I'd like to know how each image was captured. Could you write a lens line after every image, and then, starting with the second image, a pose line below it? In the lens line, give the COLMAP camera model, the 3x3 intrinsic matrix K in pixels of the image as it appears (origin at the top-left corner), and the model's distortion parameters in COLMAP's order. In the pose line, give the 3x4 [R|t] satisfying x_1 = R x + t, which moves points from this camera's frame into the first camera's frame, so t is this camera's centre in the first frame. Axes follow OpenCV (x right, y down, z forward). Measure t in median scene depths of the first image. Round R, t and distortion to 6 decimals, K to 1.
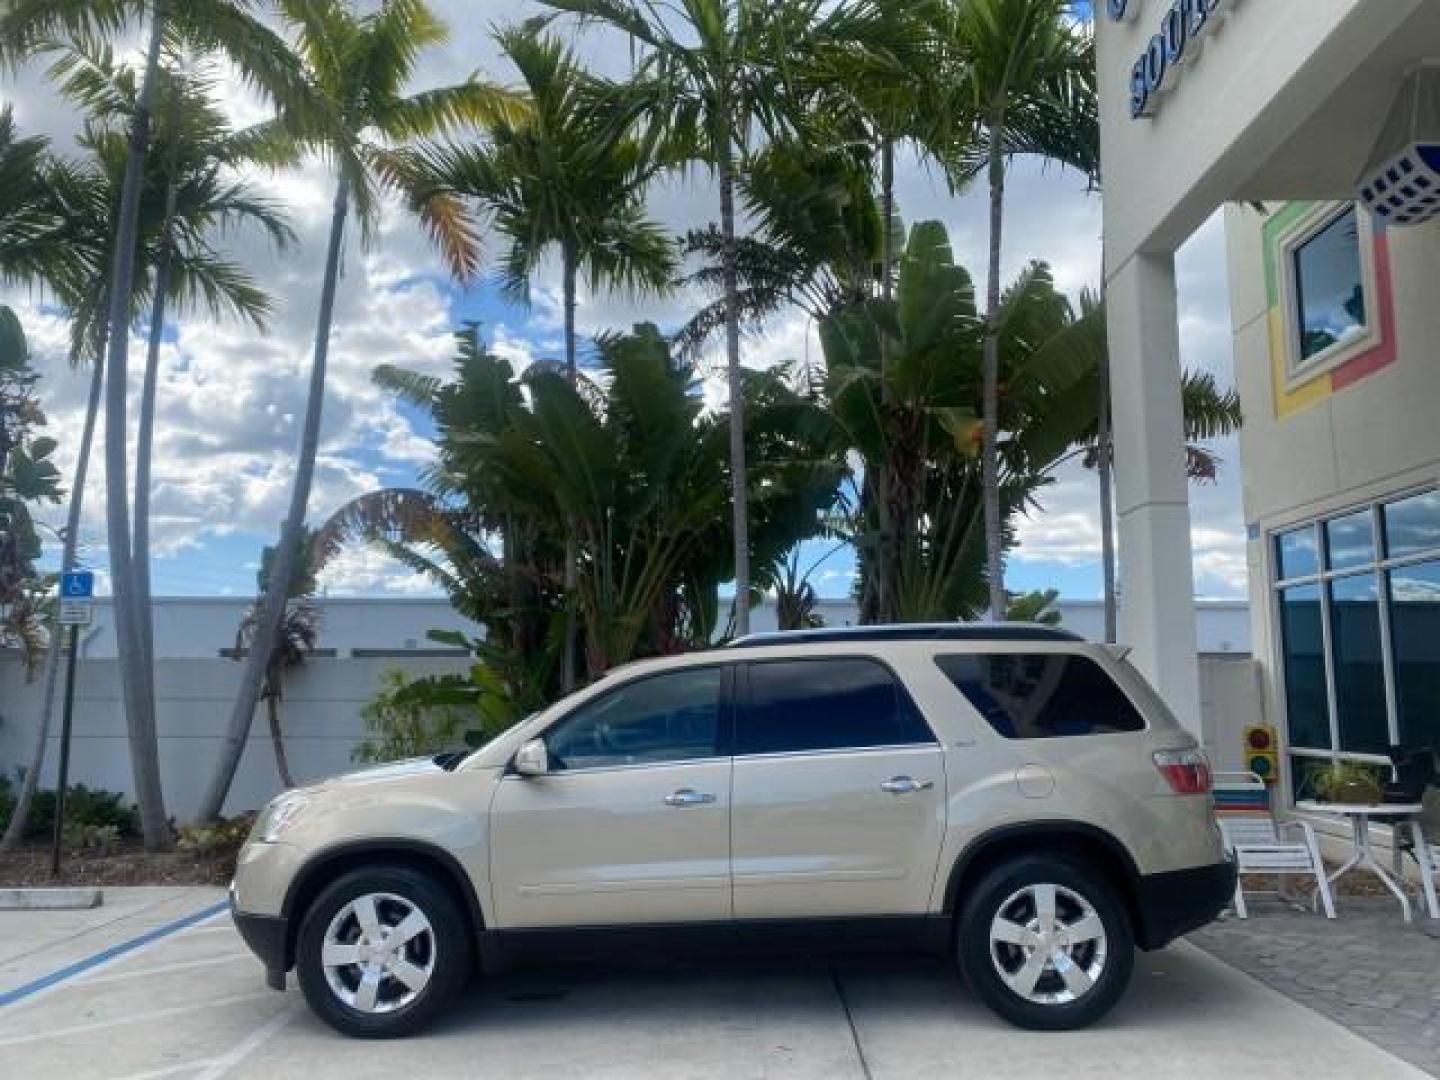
lens RADIAL K [[1101.2, 0, 715.3], [0, 1101.2, 528.0], [0, 0, 1]] dist [0.015713, -0.004047]
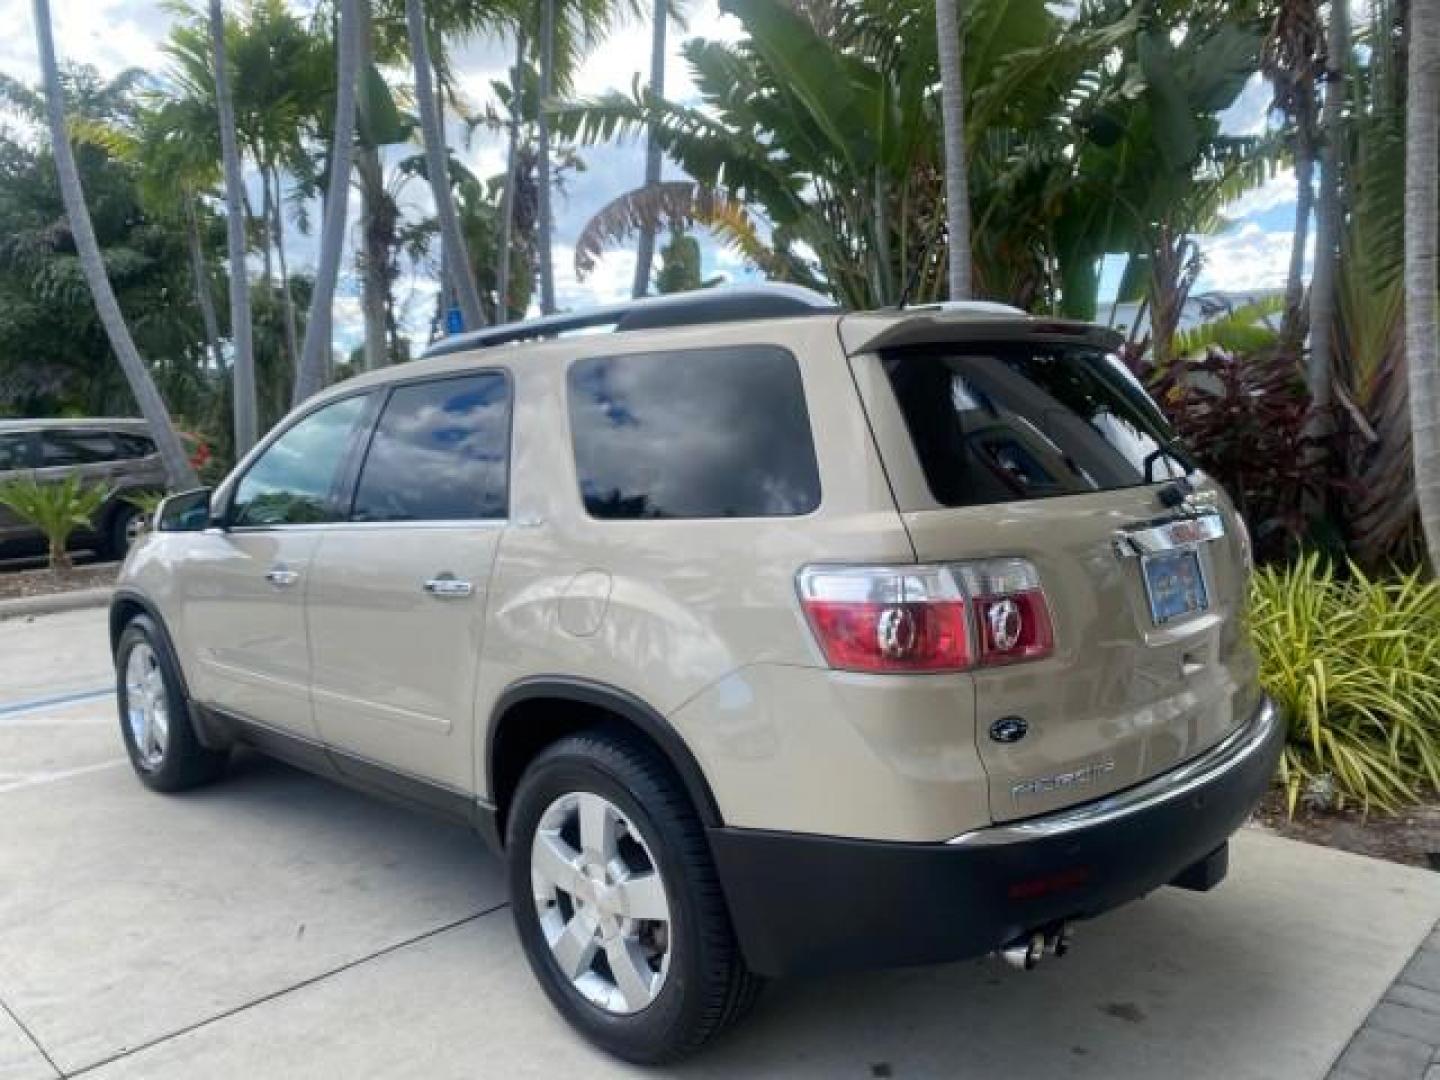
lens RADIAL K [[1110.1, 0, 718.5], [0, 1110.1, 535.2], [0, 0, 1]] dist [0.004198, 0.000220]
pose [[0.727584, 0.062622, -0.683154, 0.336358], [0.115292, 0.970499, 0.211752, 0.049456], [0.676261, -0.232830, 0.698900, 0.345187]]
